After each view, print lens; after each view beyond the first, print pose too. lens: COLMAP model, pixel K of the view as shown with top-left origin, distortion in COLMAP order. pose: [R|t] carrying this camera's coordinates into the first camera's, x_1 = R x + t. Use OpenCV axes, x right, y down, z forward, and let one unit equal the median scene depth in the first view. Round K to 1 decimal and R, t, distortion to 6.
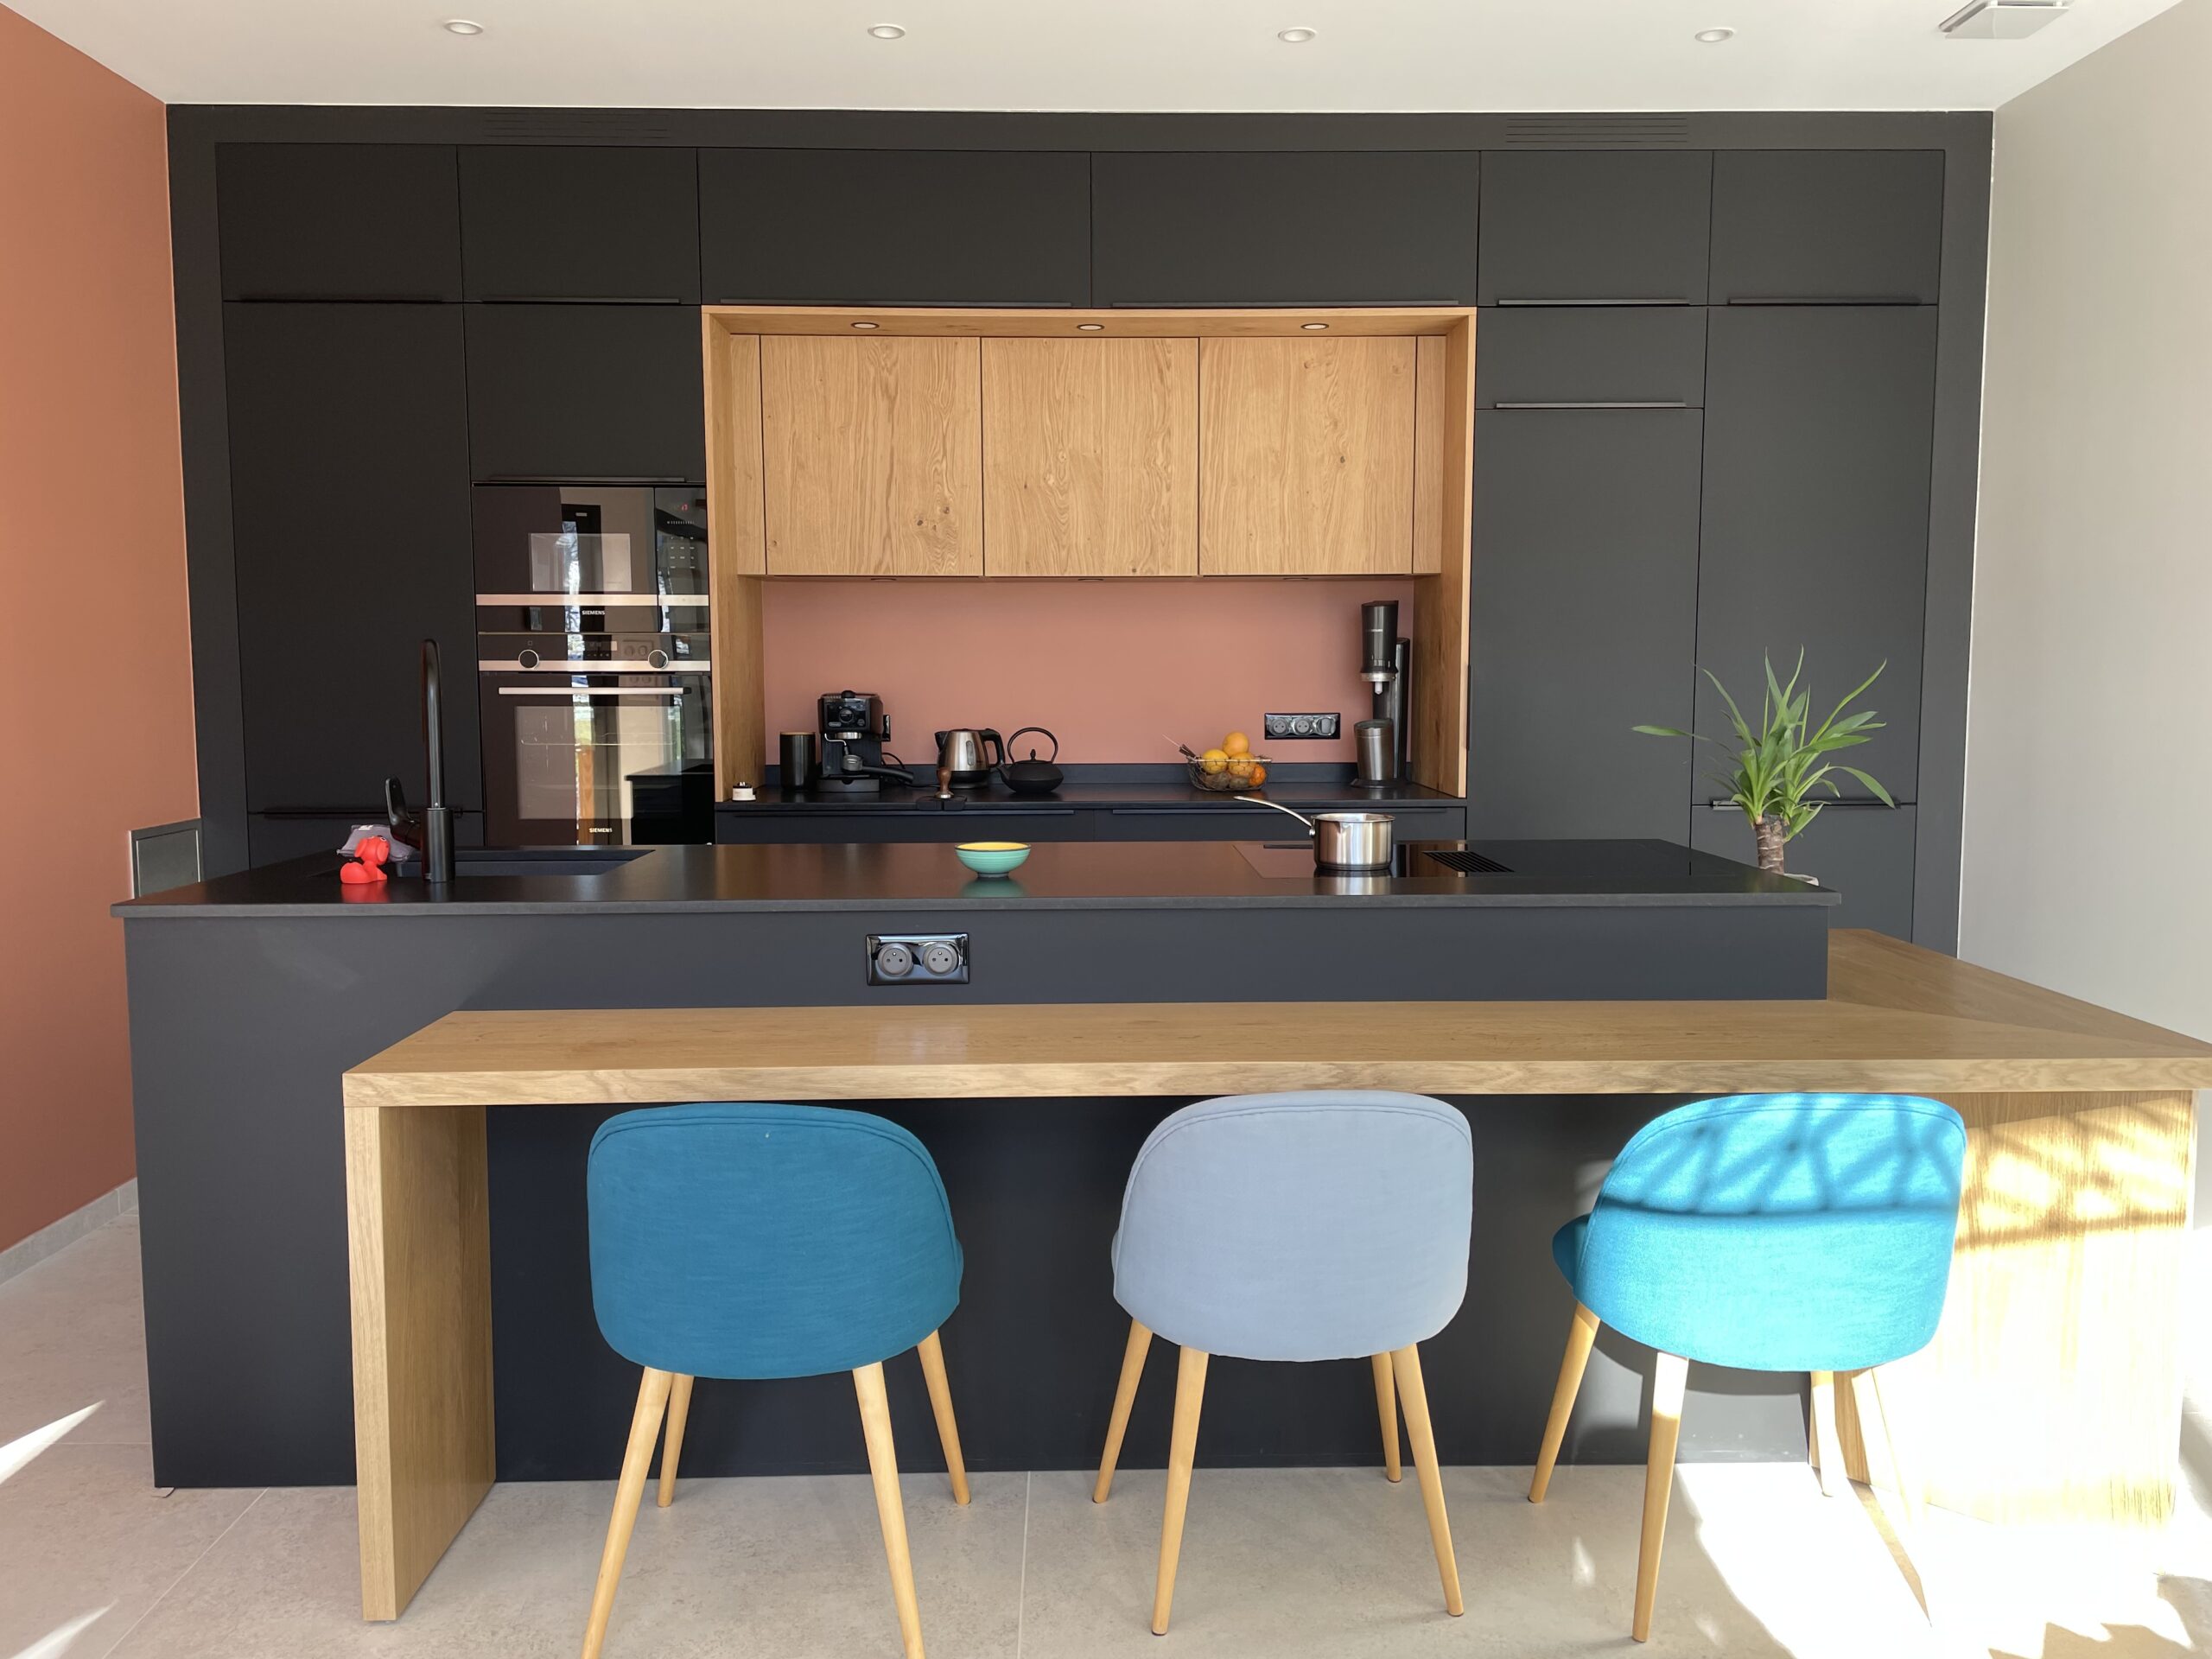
lens RADIAL K [[1688.4, 0, 1120.8], [0, 1688.4, 829.8], [0, 0, 1]] dist [0.094305, -0.127058]
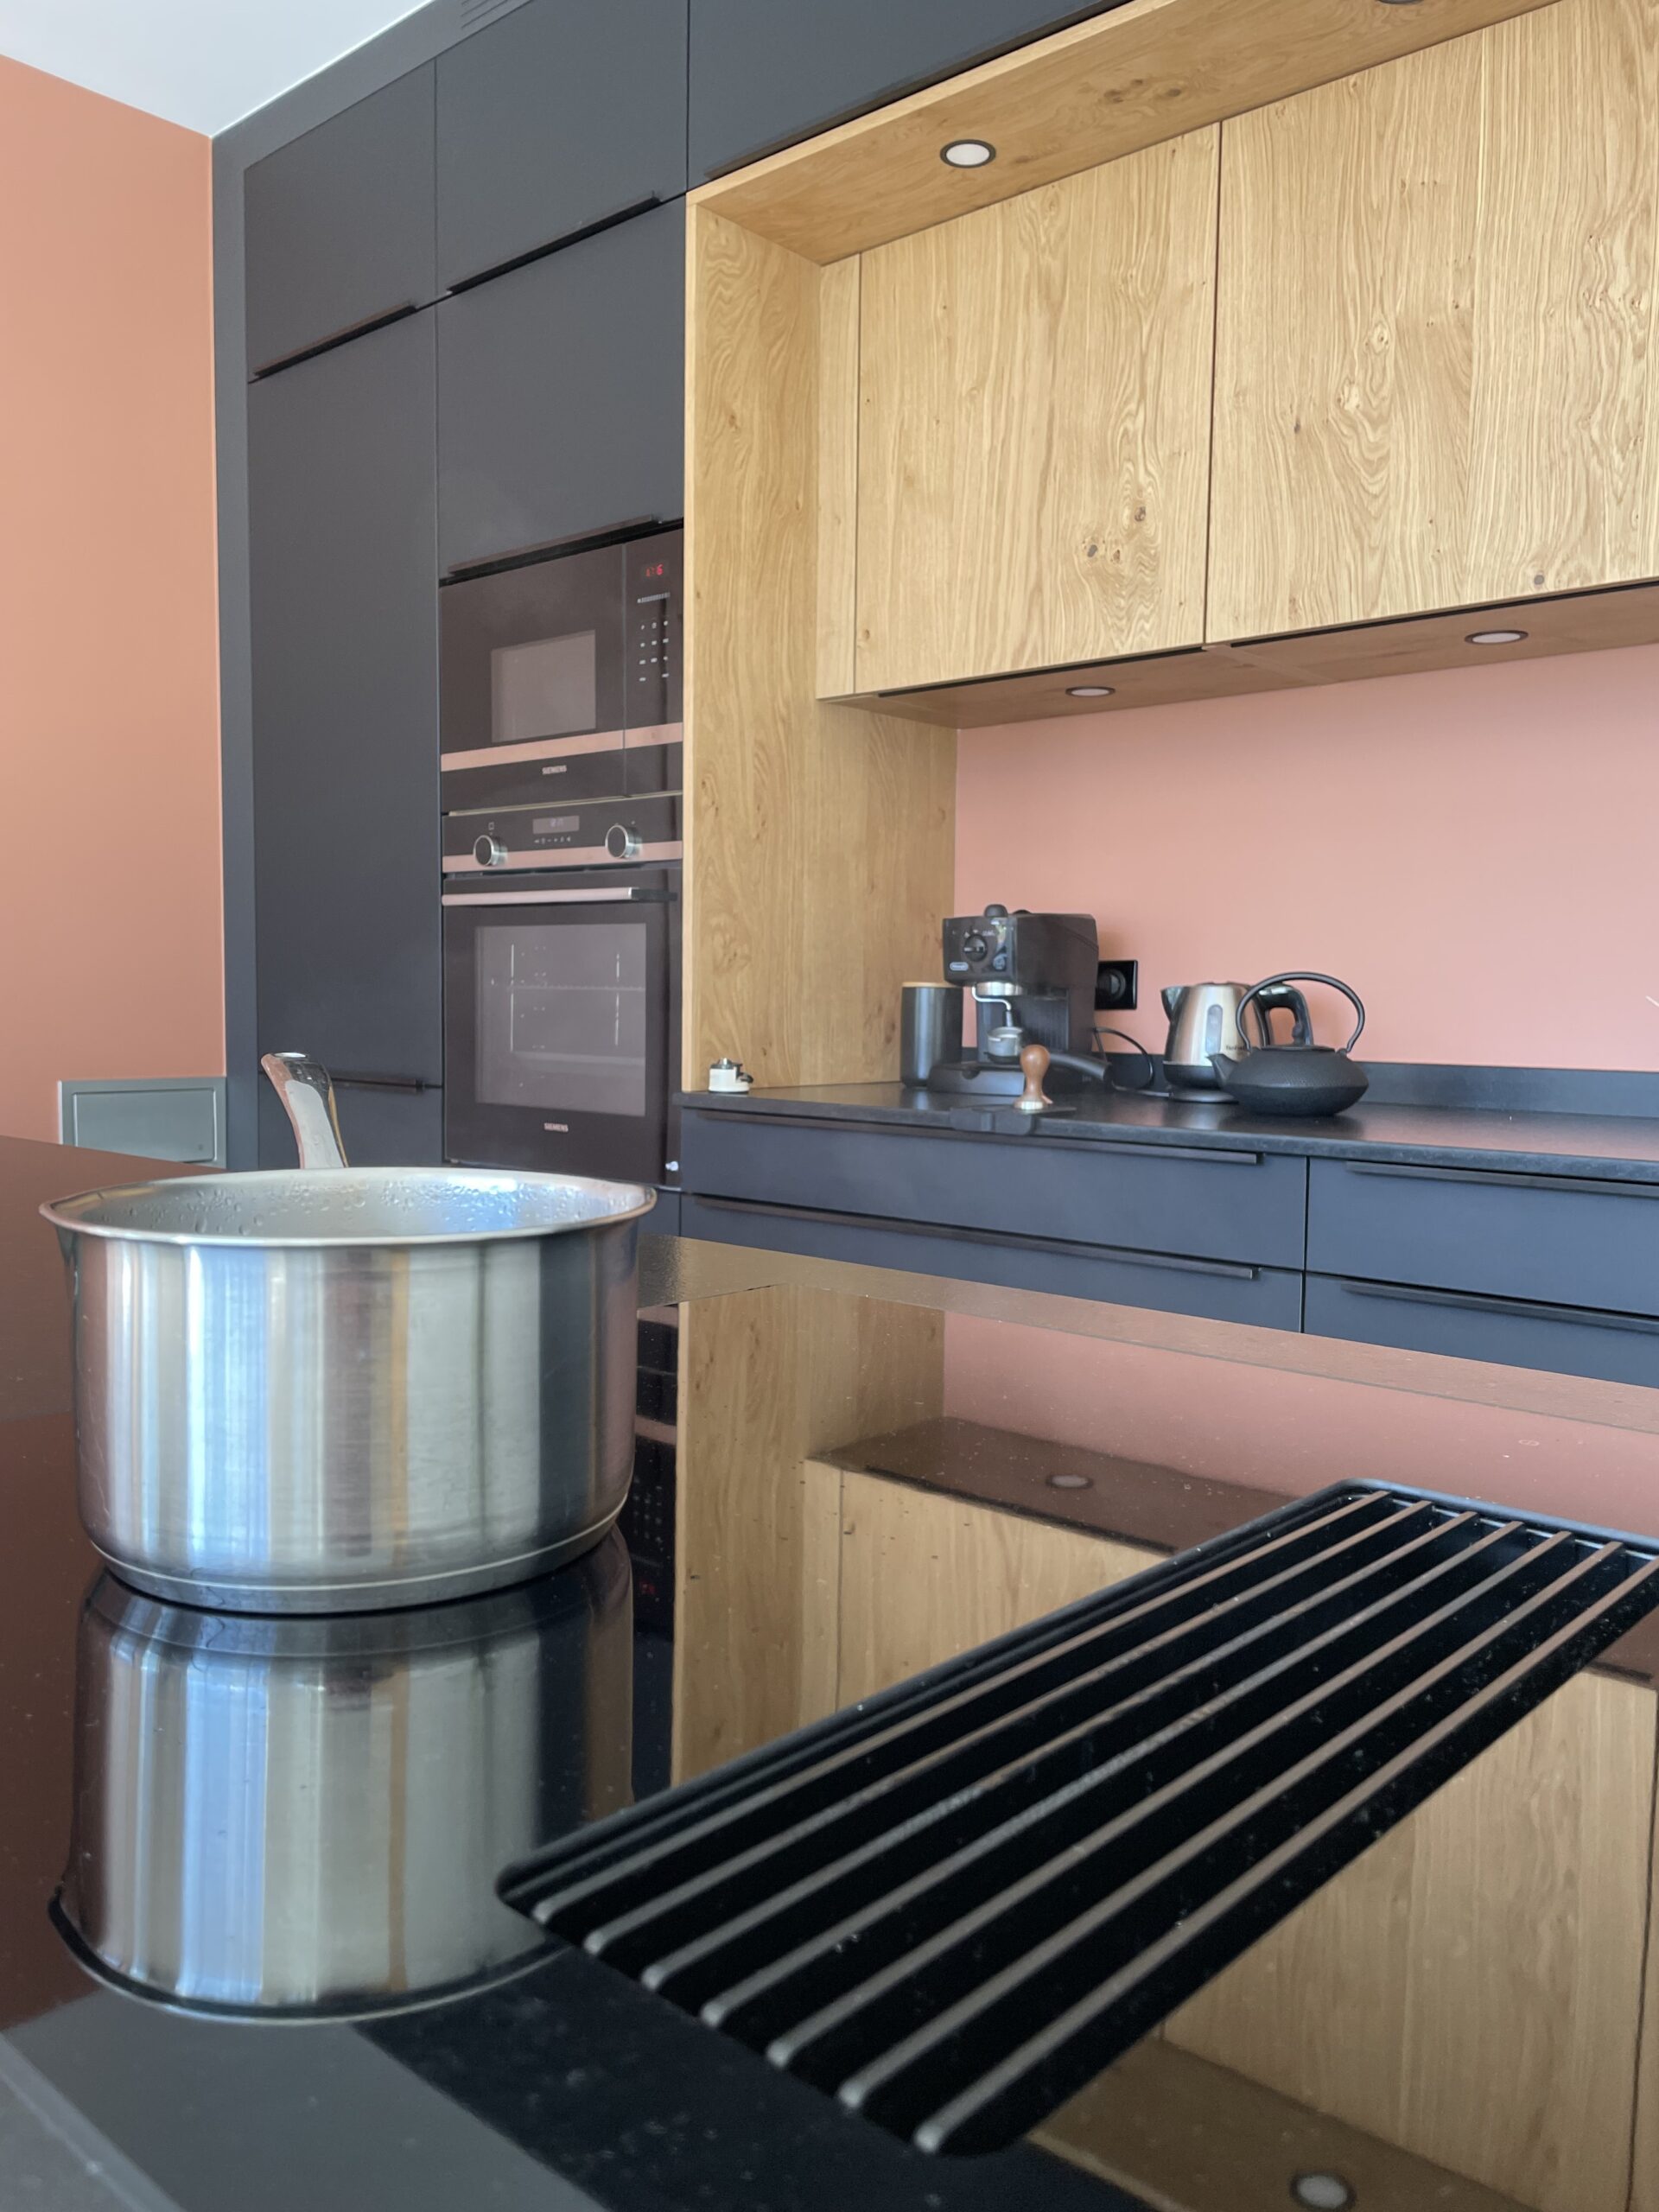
lens RADIAL K [[1688.4, 0, 829.5], [0, 1688.4, 1112.4], [0, 0, 1]] dist [0.094305, -0.127058]
pose [[0.723458, 0.060563, -0.687707, 0.175627], [-0.084206, 0.996448, -0.000831, -0.012736], [0.685214, 0.058511, 0.725988, 0.601278]]
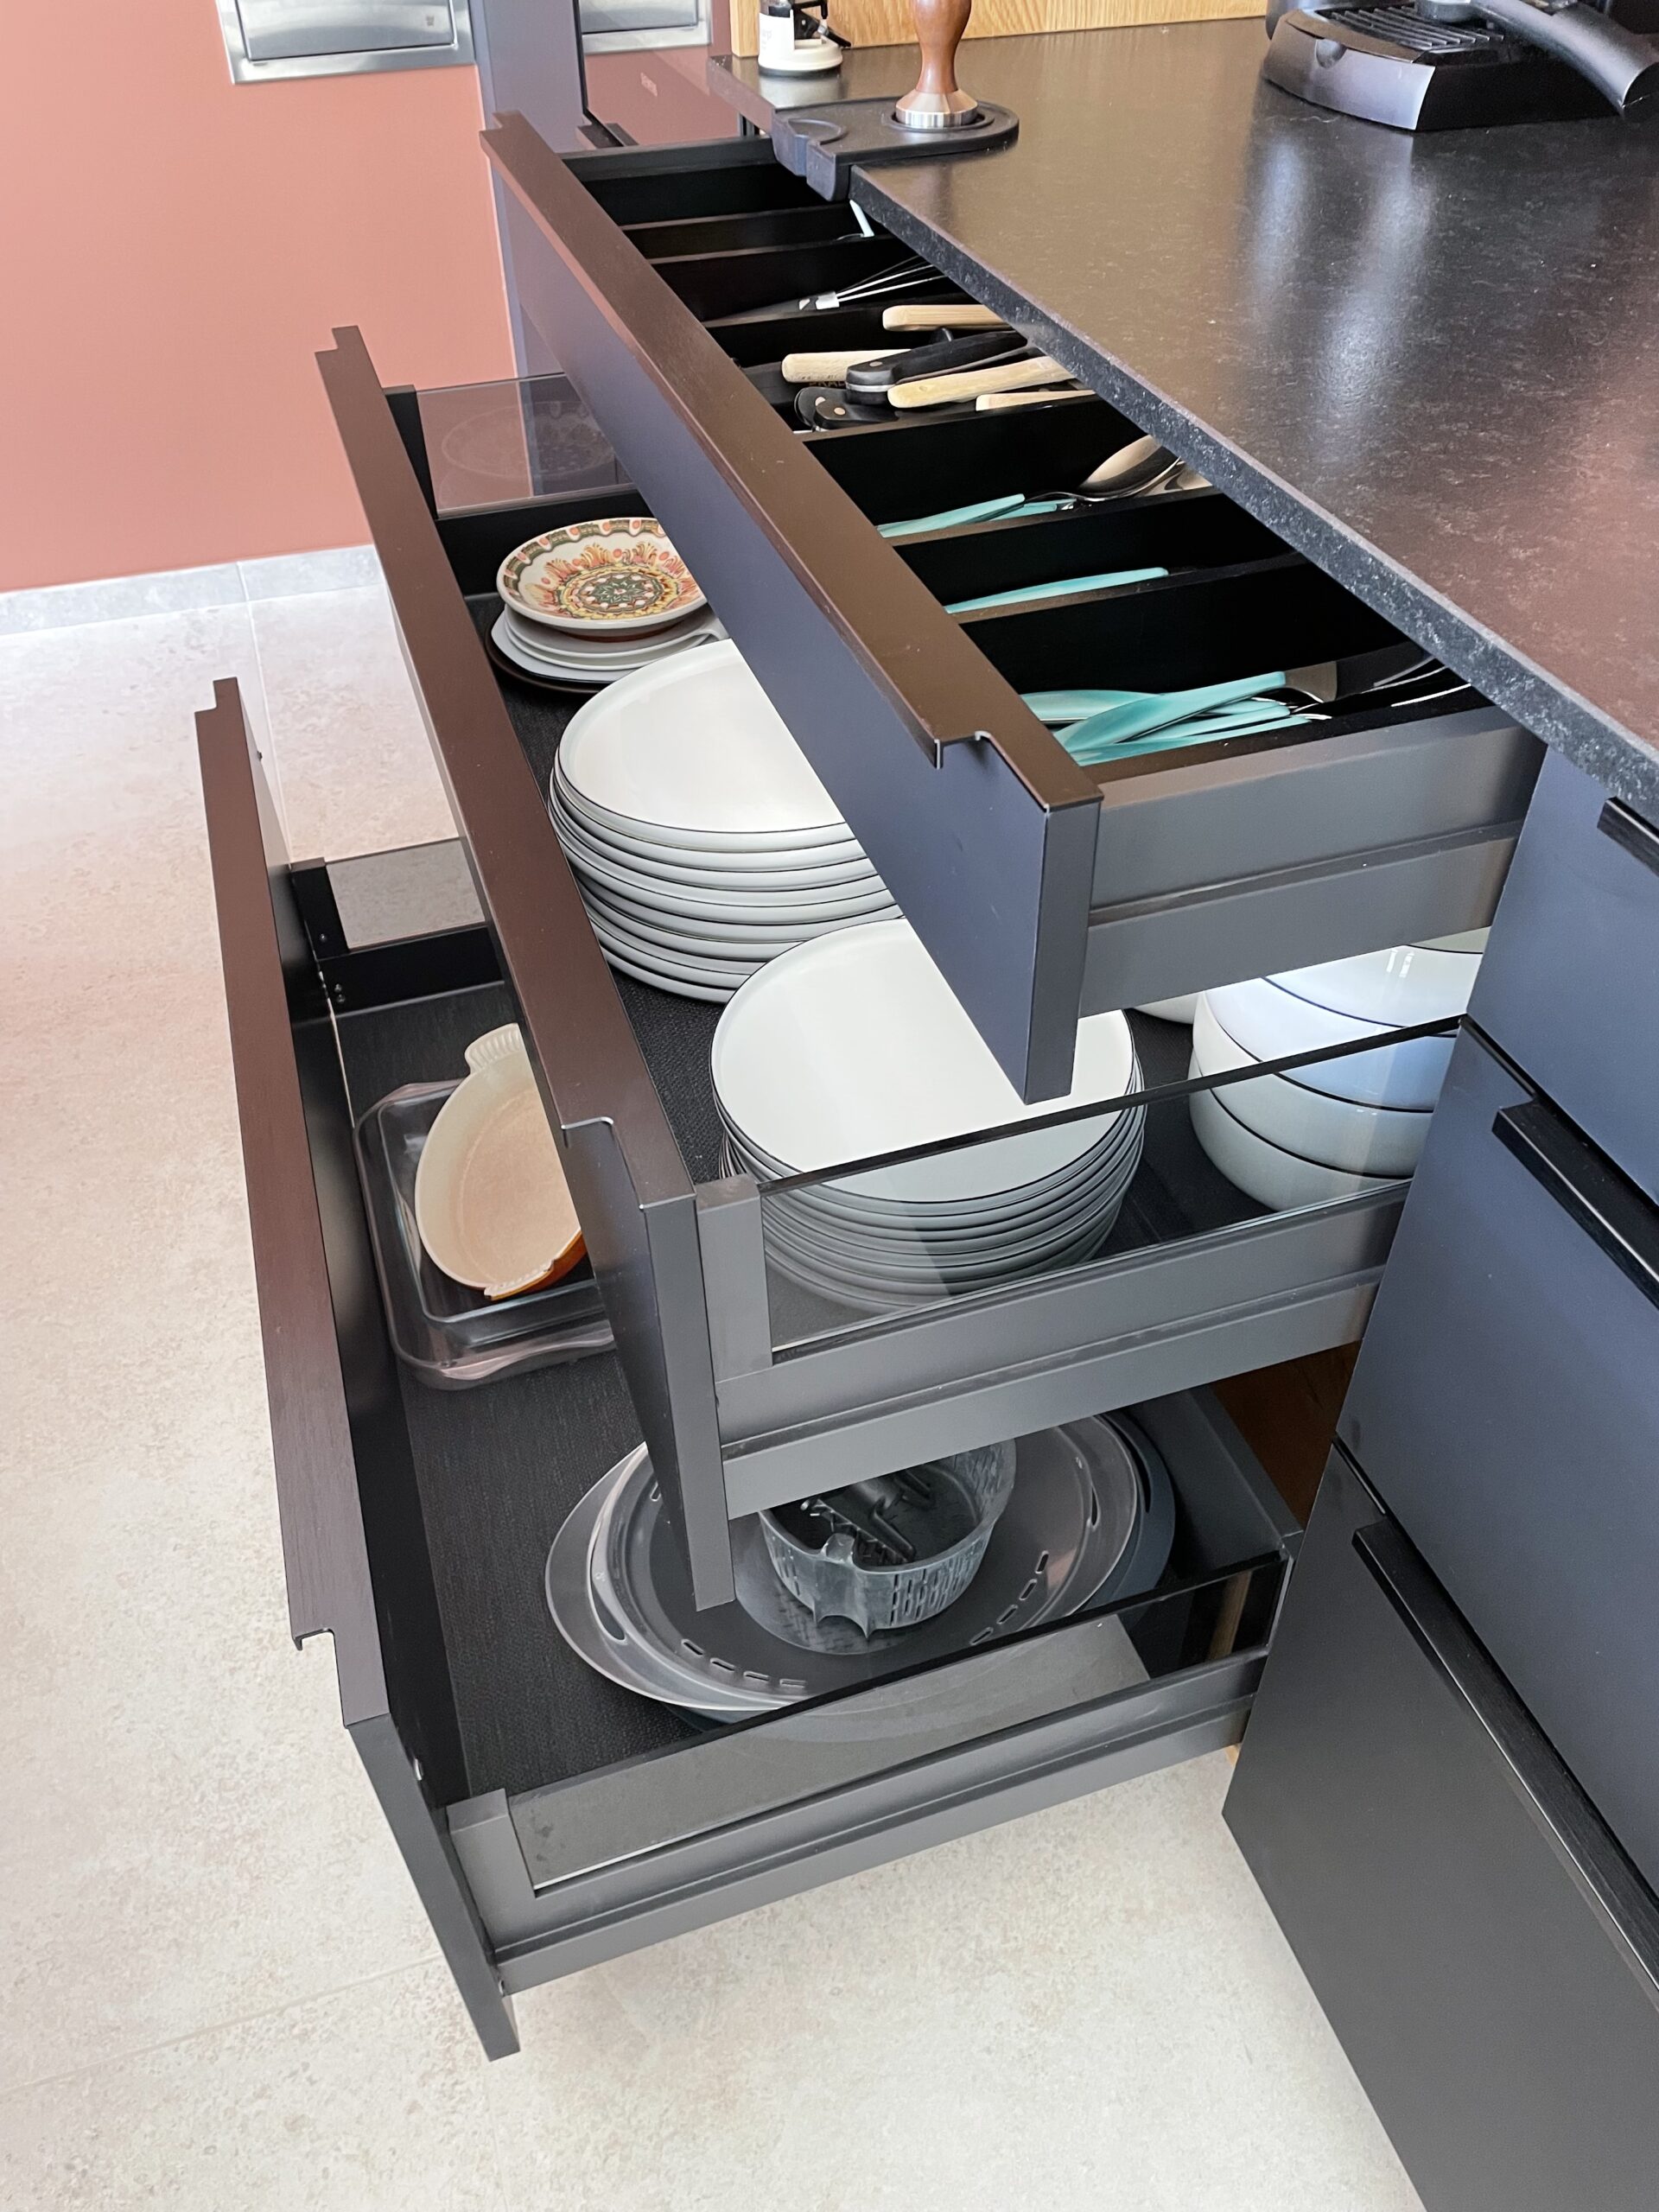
lens RADIAL K [[1688.4, 0, 814.8], [0, 1688.4, 1075.8], [0, 0, 1]] dist [0.094305, -0.127058]
pose [[0.274682, 0.625992, -0.729852, 0.073551], [-0.075068, 0.770693, 0.632769, -0.063812], [0.958600, -0.119022, 0.258687, 0.881866]]
